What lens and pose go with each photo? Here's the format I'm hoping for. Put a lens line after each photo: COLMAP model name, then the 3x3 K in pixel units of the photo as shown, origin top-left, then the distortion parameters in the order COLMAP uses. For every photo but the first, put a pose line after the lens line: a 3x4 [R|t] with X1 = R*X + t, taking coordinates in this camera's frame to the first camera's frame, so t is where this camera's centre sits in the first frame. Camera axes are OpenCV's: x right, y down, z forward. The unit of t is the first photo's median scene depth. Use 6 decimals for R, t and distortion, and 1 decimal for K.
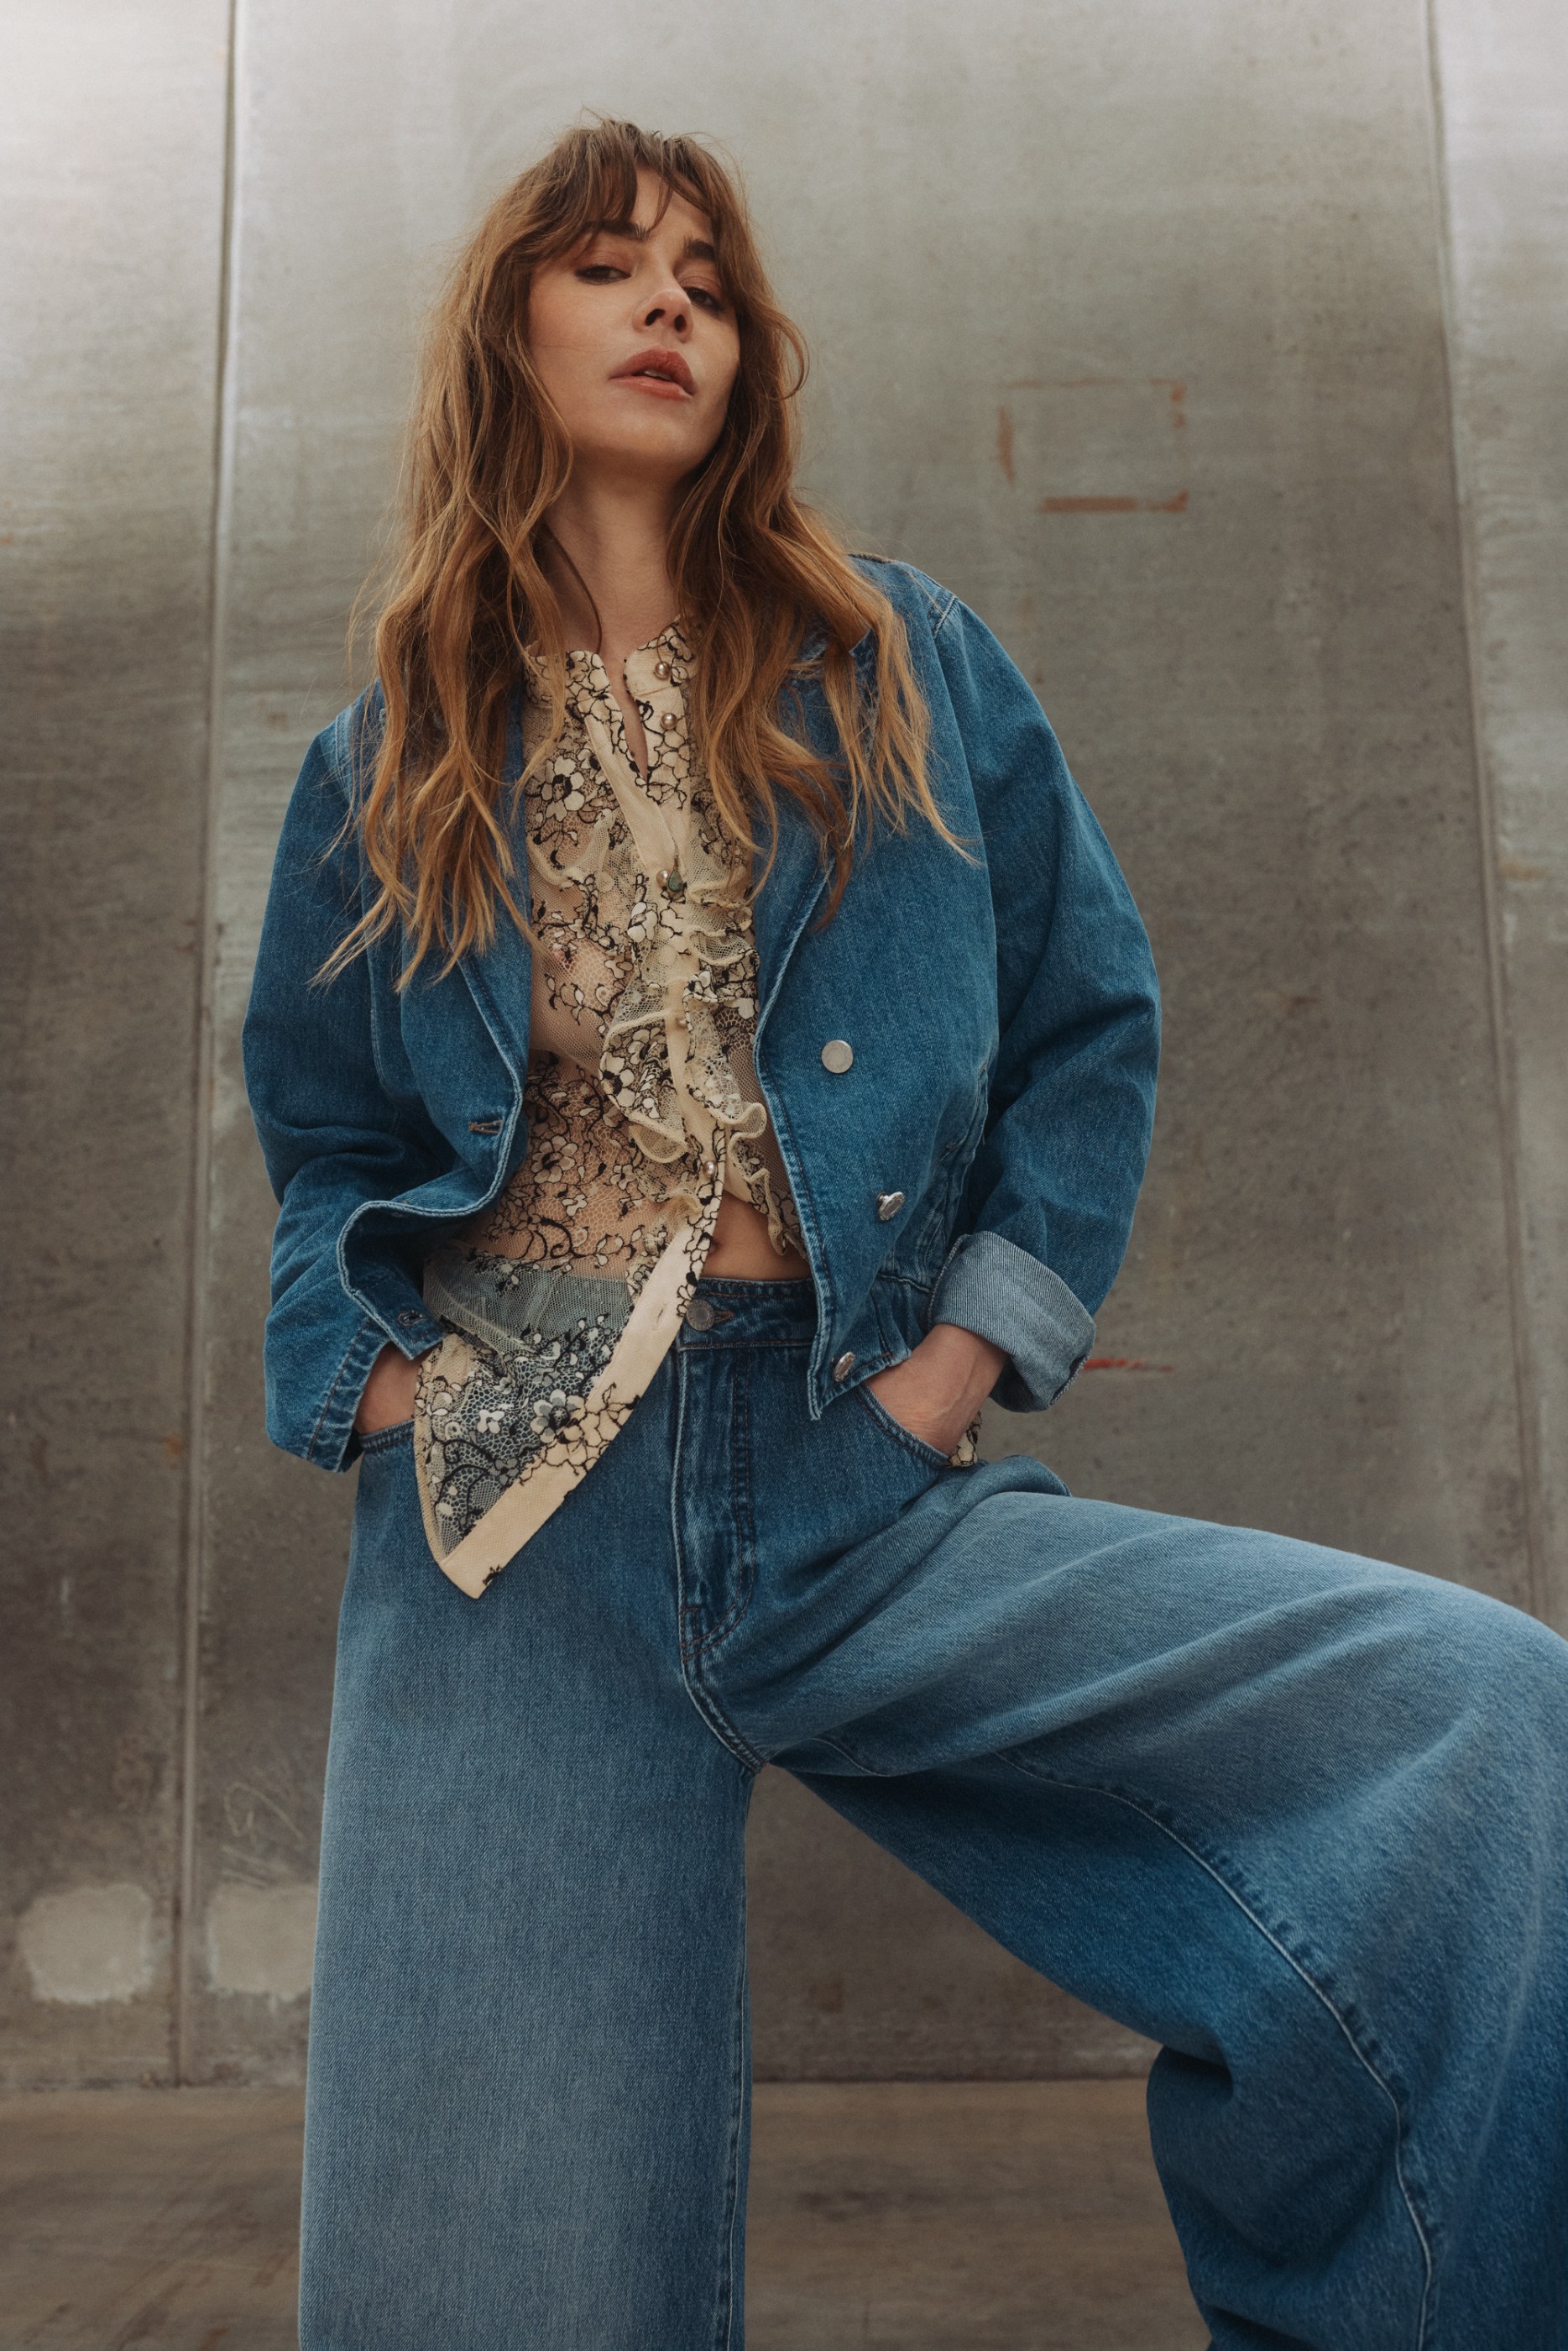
lens RADIAL K [[2275.5, 0, 773.8], [0, 2275.5, 1193.6], [0, 0, 1]] dist [-0.025926, 0.000000]
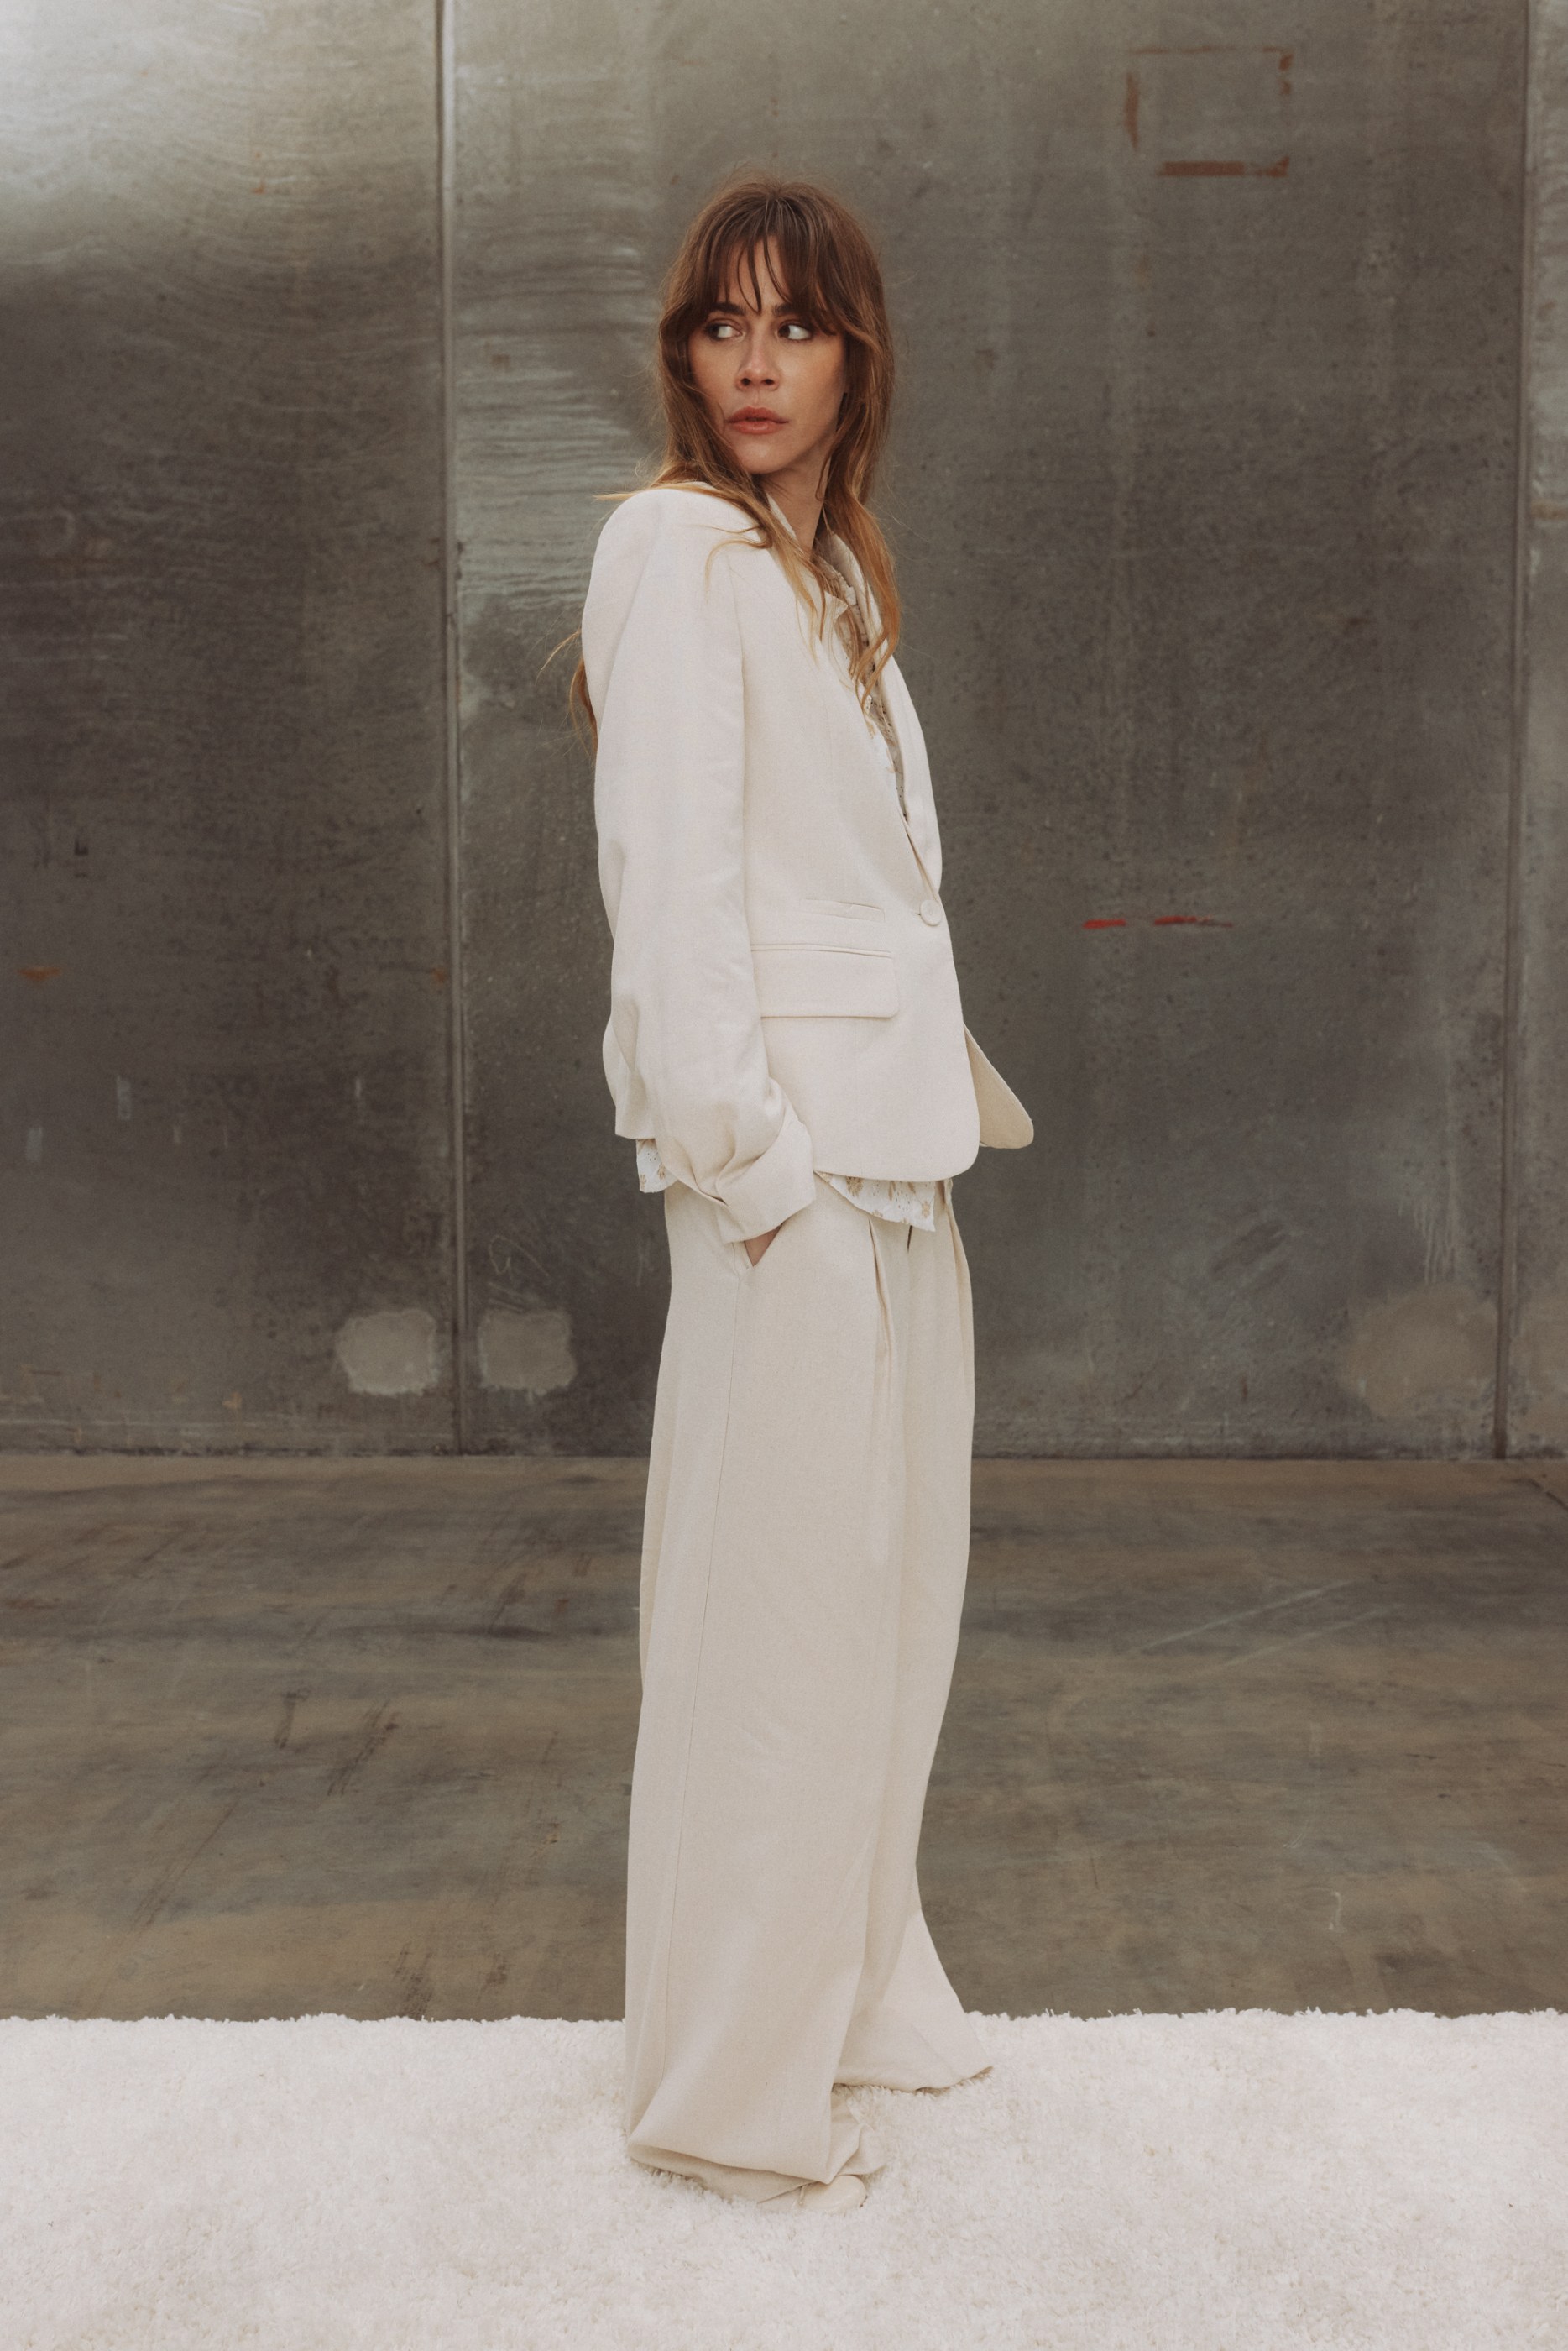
lens RADIAL K [[2275.5, 0, 791.7], [0, 2275.5, 1196.1], [0, 0, 1]] dist [-0.025926, 0.000000]
pose [[0.999841, 0.013669, -0.011420, -0.050190], [-0.010443, 0.969245, 0.245878, -0.081613], [0.014429, -0.245720, 0.969234, -0.248317]]
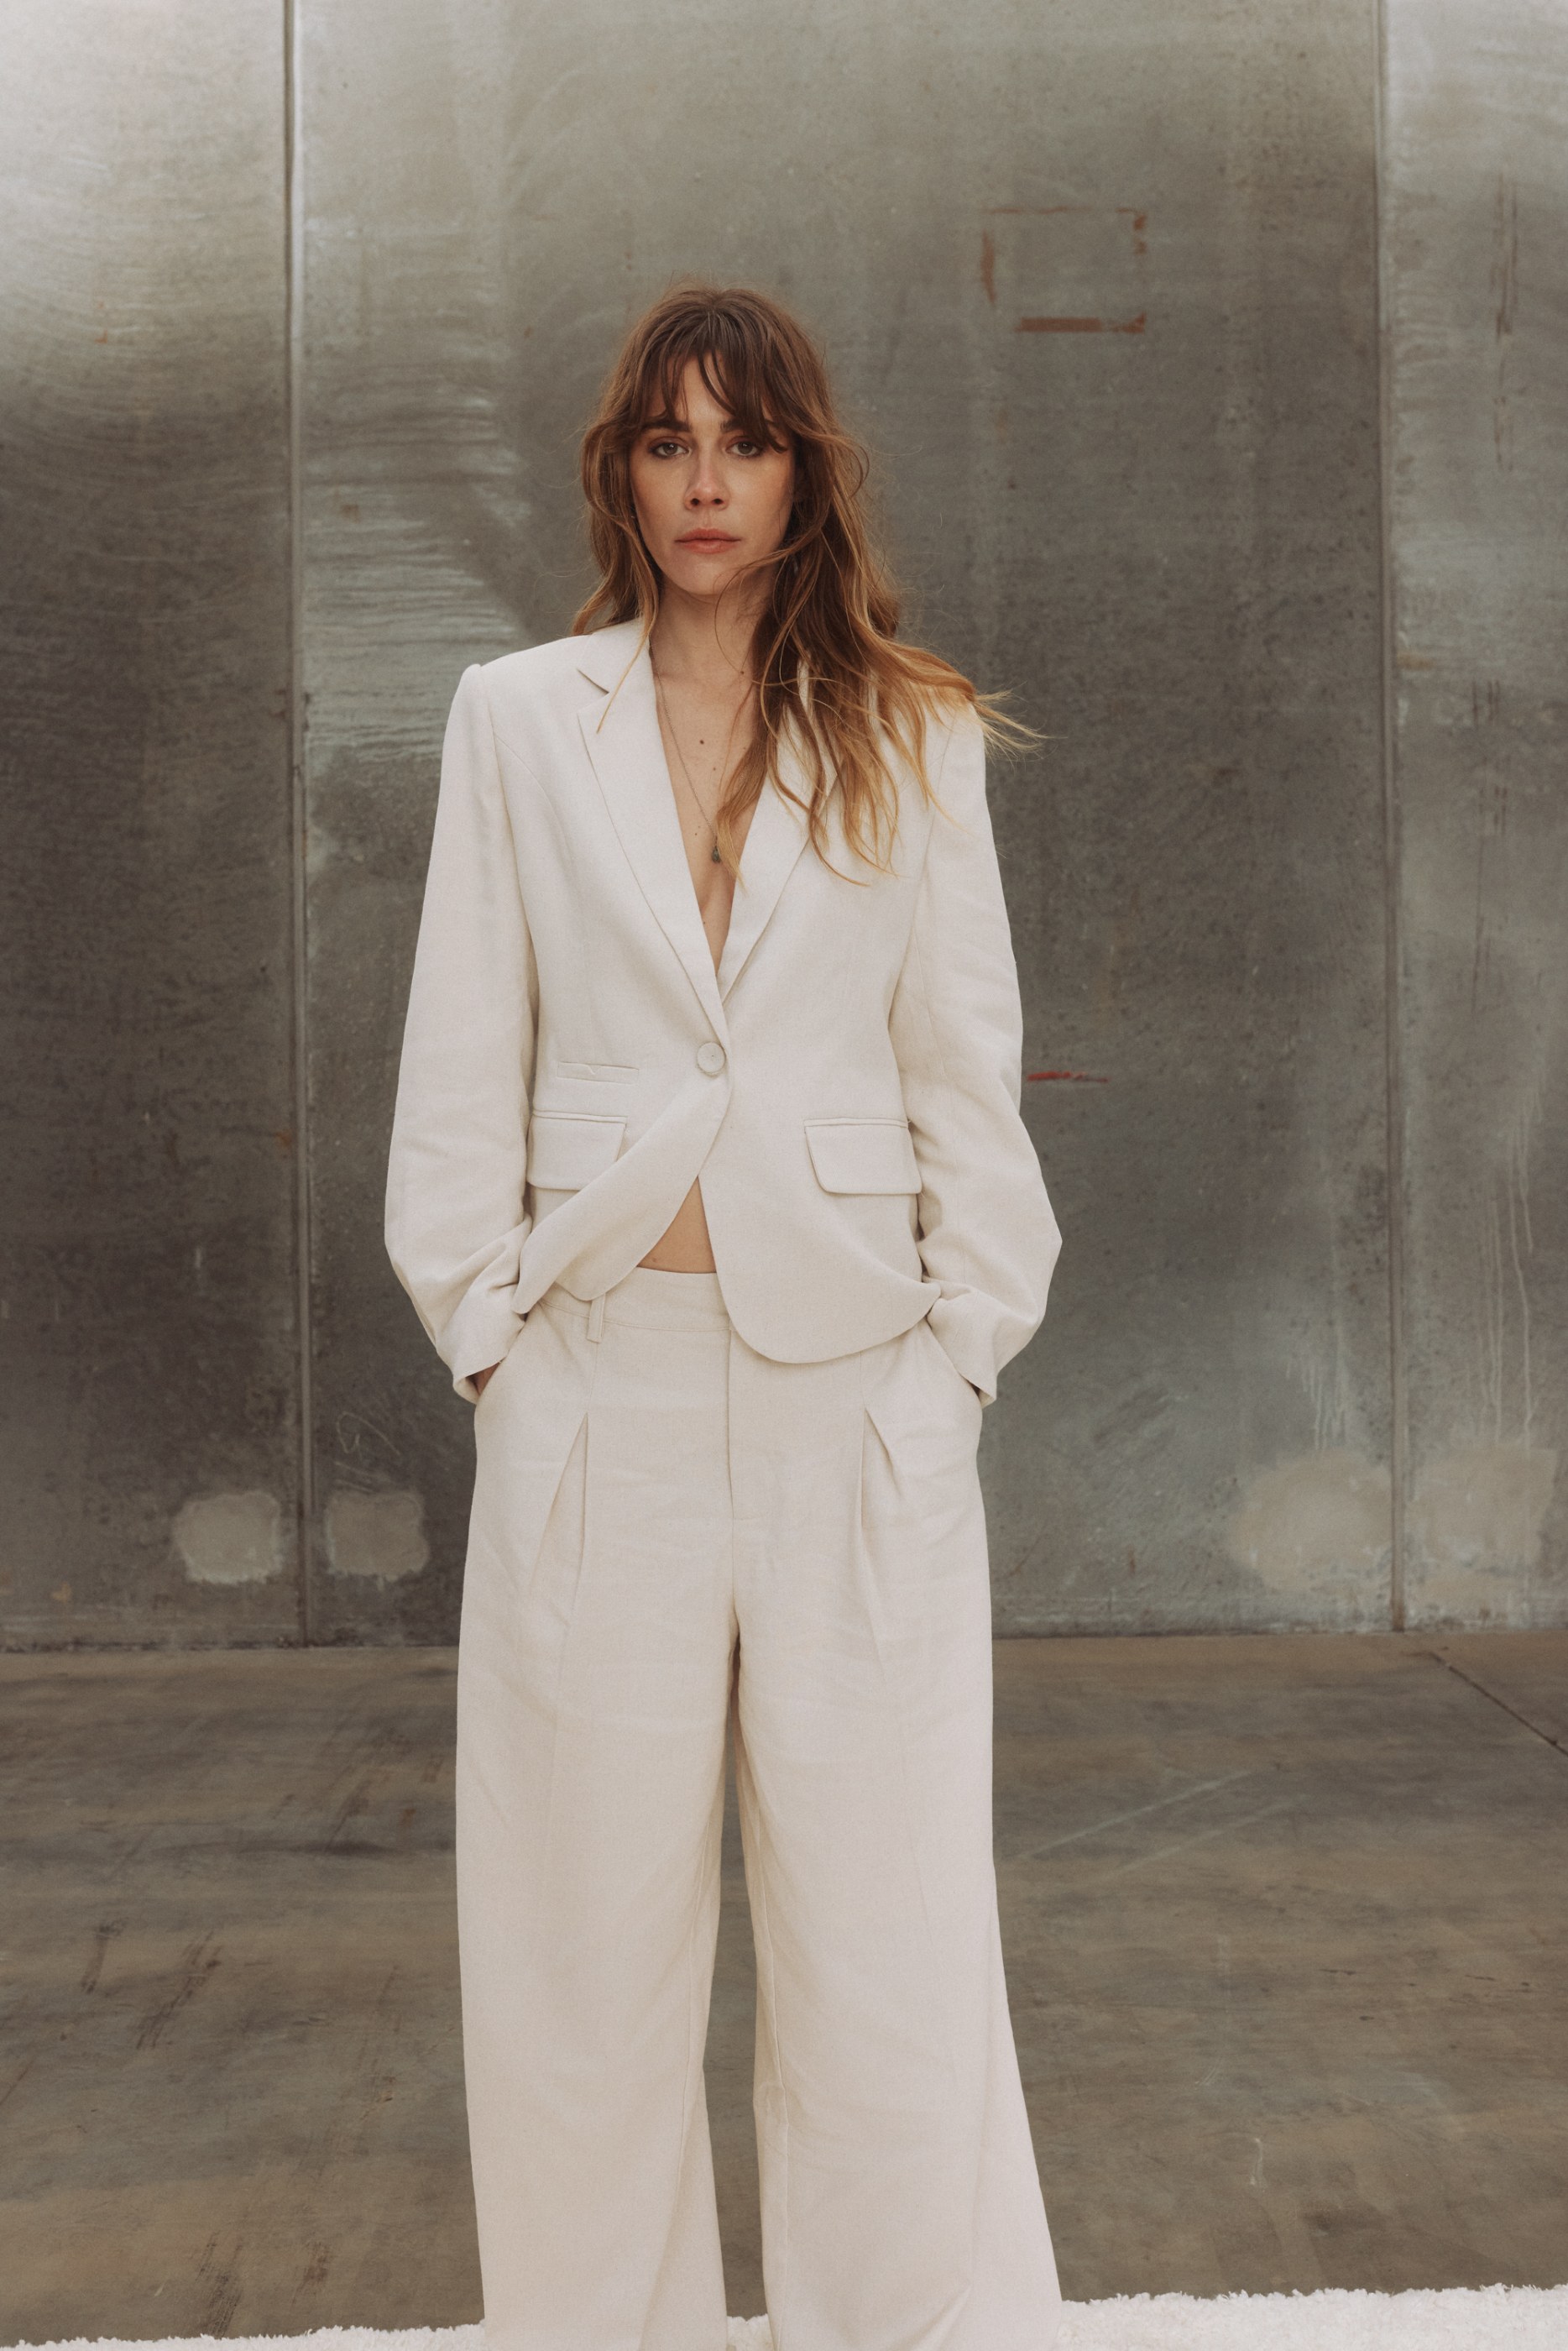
lens RADIAL K [[2275.5, 0, 772.5], [0, 2275.5, 1168.1], [0, 0, 1]] dist [-0.025926, 0.000000]
pose [[0.999395, 0.003371, 0.034617, -0.045234], [-0.009027, 0.986325, 0.164564, -0.073446], [-0.033589, -0.164777, 0.985759, -0.197483]]
